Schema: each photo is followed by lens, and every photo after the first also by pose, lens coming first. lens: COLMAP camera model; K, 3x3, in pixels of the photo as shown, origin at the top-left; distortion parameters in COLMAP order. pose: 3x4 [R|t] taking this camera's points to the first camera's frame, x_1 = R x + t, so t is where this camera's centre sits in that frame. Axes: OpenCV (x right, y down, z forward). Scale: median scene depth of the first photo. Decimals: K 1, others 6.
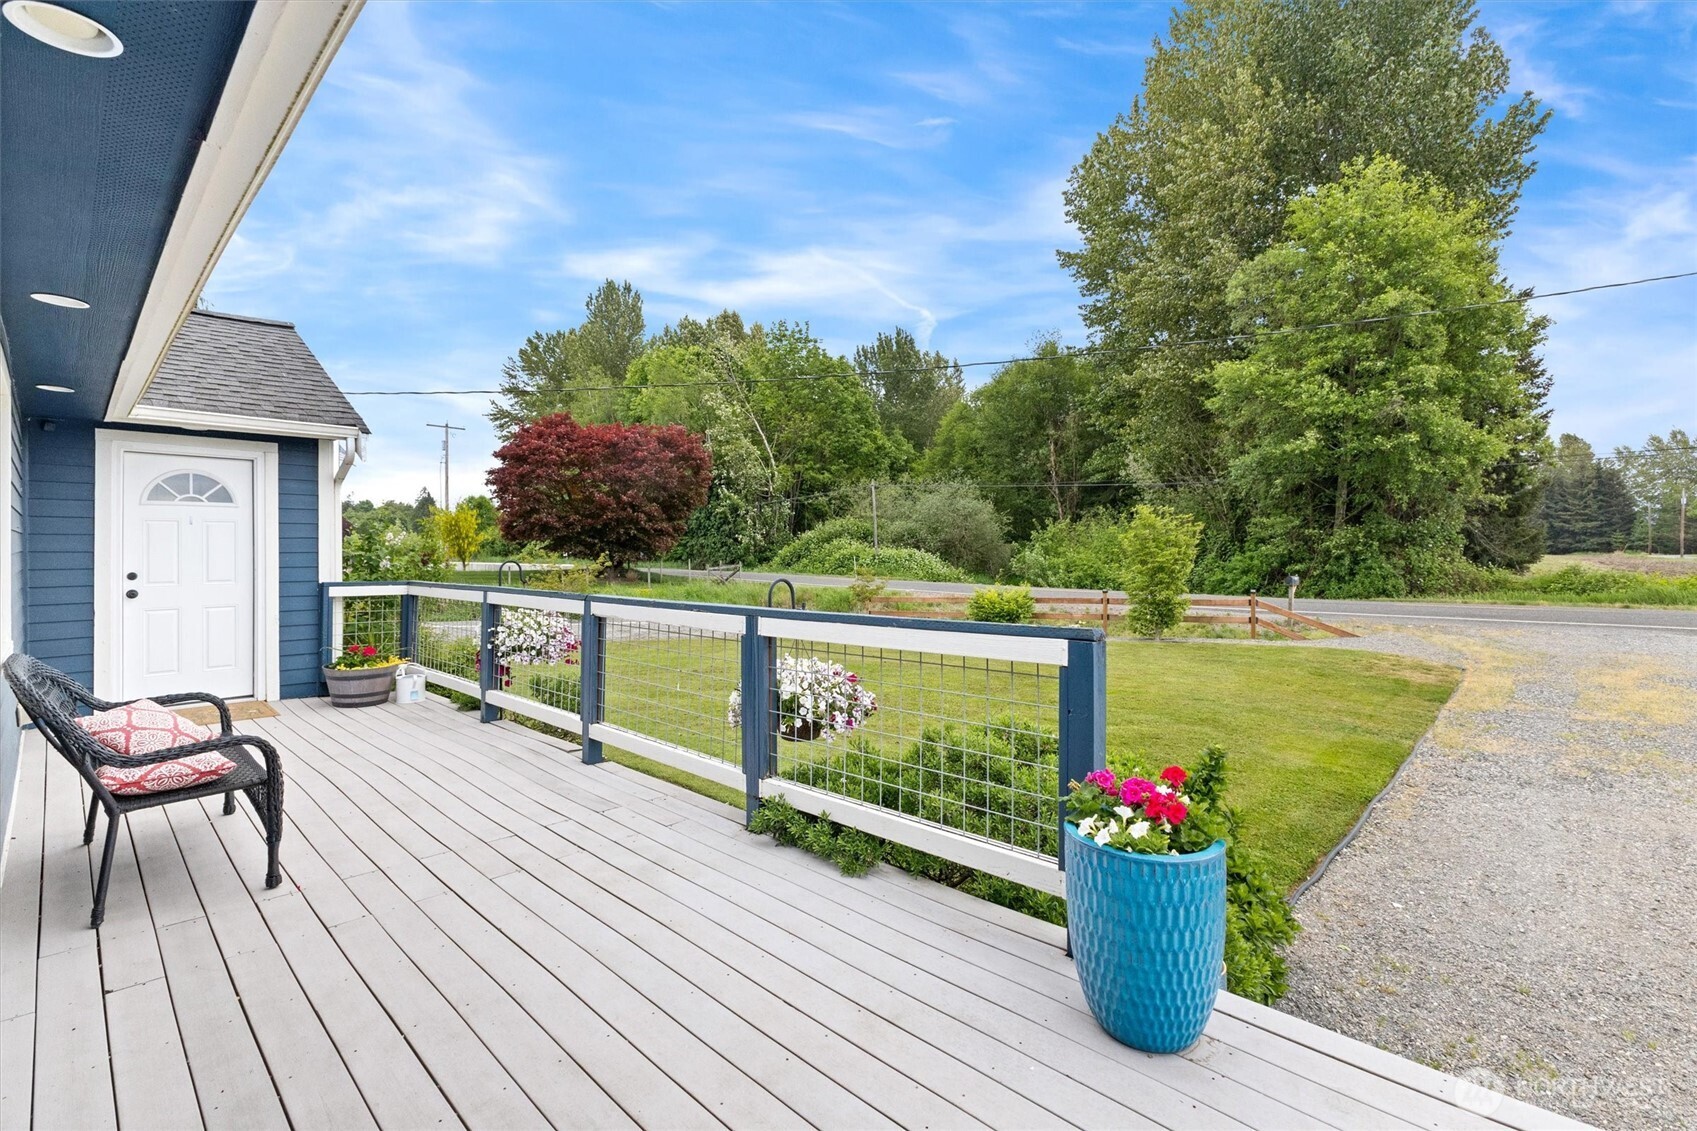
lens RADIAL K [[744.4, 0, 851.9], [0, 744.4, 553.5], [0, 0, 1]] dist [0.007901, -0.000190]
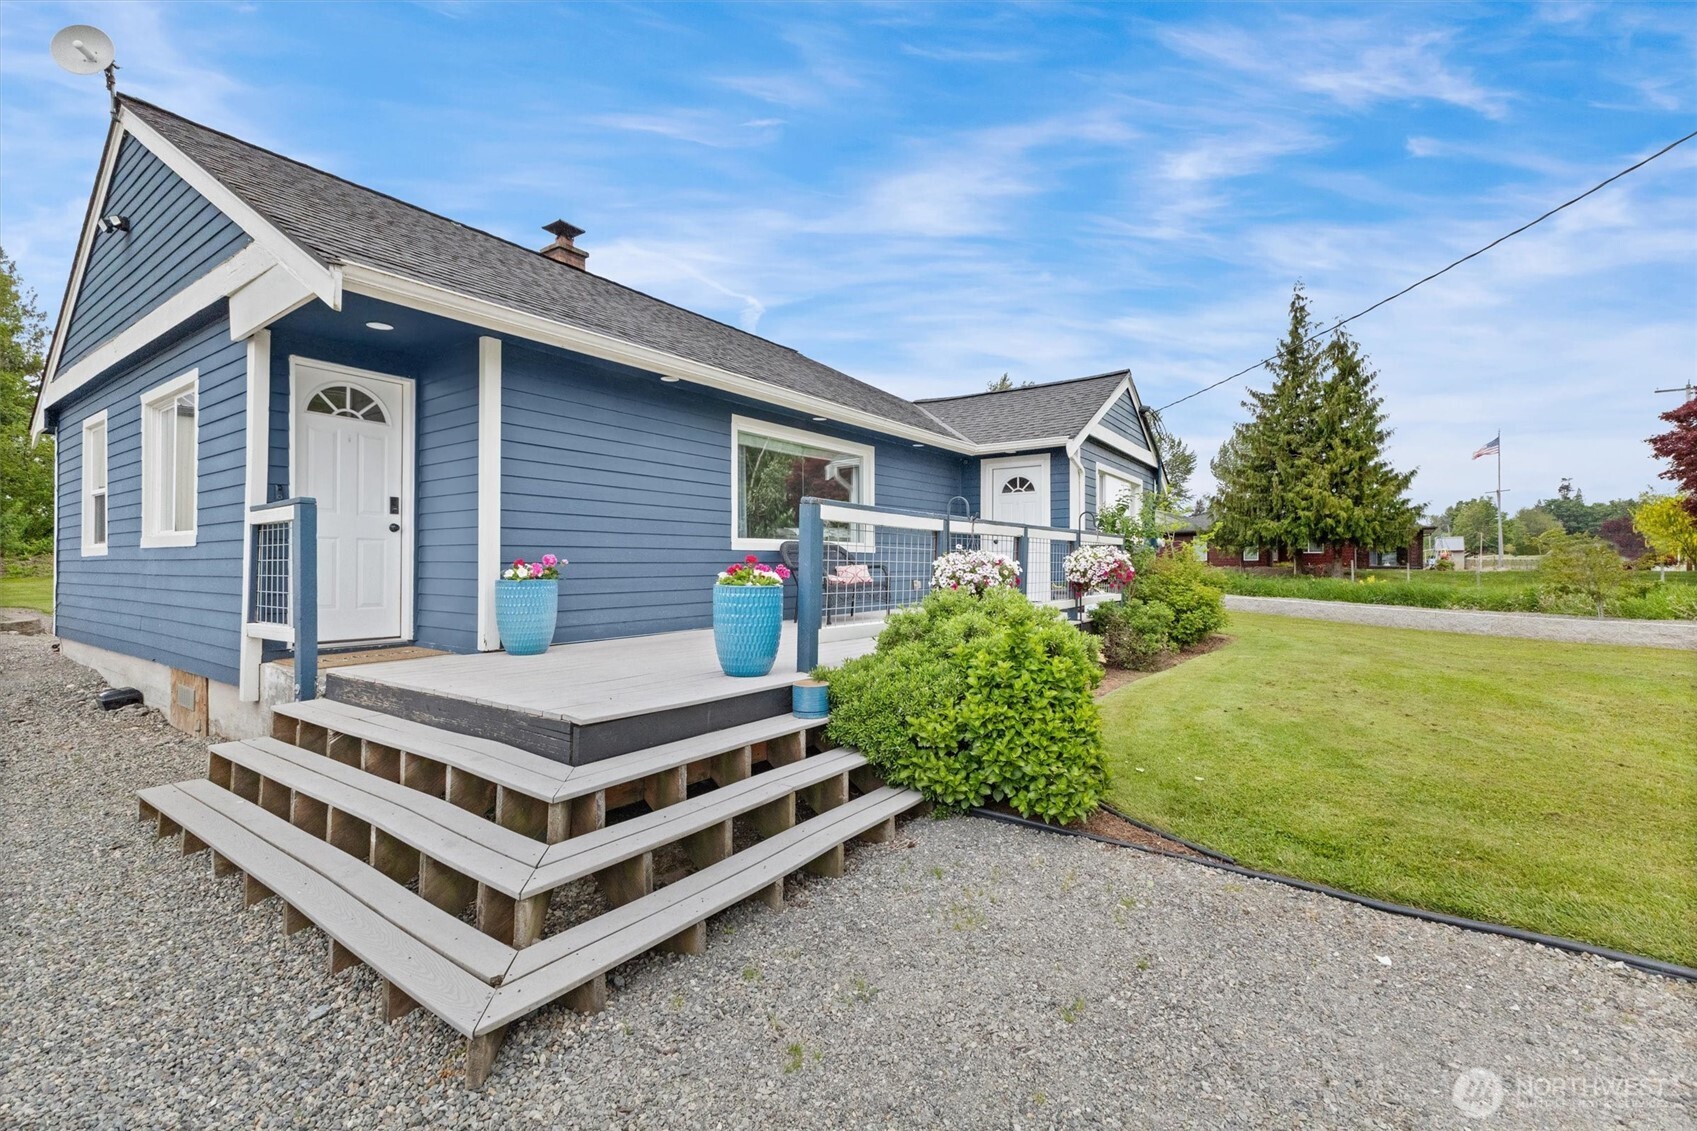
lens RADIAL K [[744.4, 0, 851.9], [0, 744.4, 553.5], [0, 0, 1]] dist [0.007901, -0.000190]
pose [[0.151385, -0.013287, -0.988385, 0.825291], [-0.000804, 0.999908, -0.013565, 0.102496], [0.988474, 0.002848, 0.151361, 0.309939]]
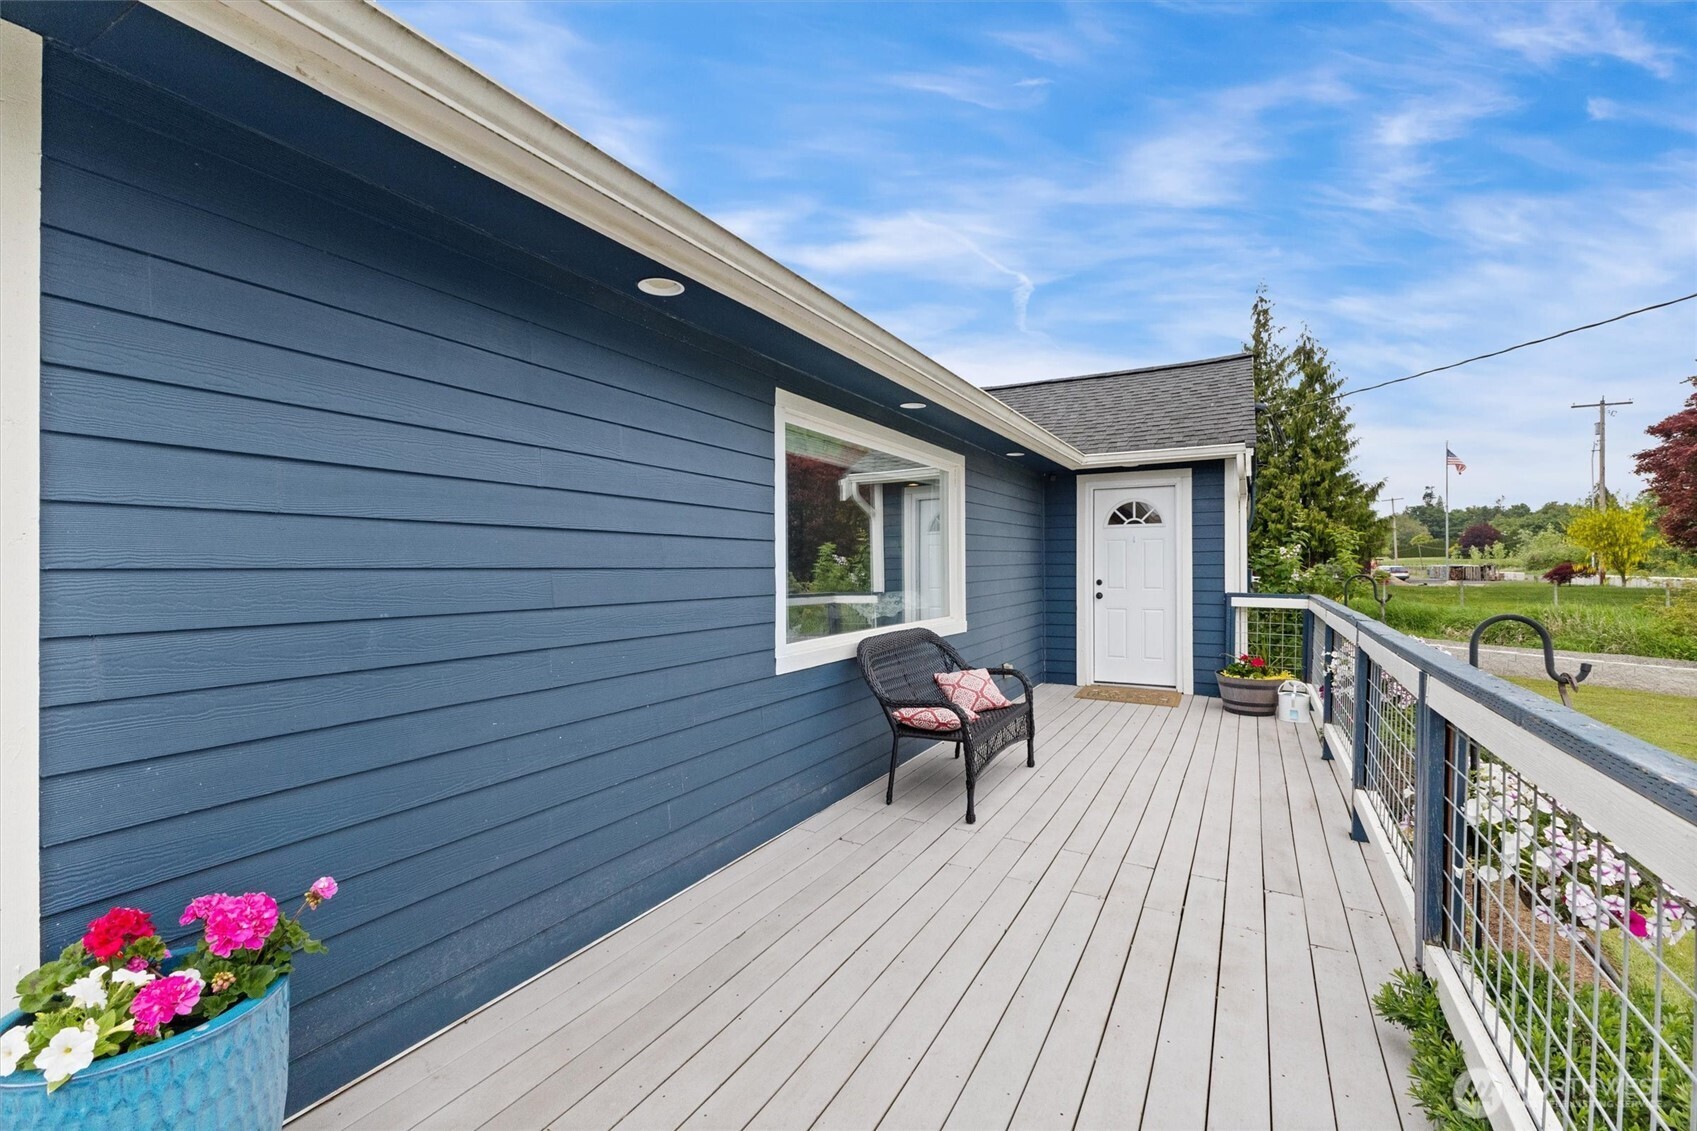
lens RADIAL K [[740.8, 0, 850.7], [0, 740.8, 560.2], [0, 0, 1]] dist [0.019365, -0.006144]
pose [[0.258786, -0.004431, -0.965925, 0.189562], [-0.000573, 0.999989, -0.004741, -0.002156], [0.965935, 0.001780, 0.258780, 0.210483]]
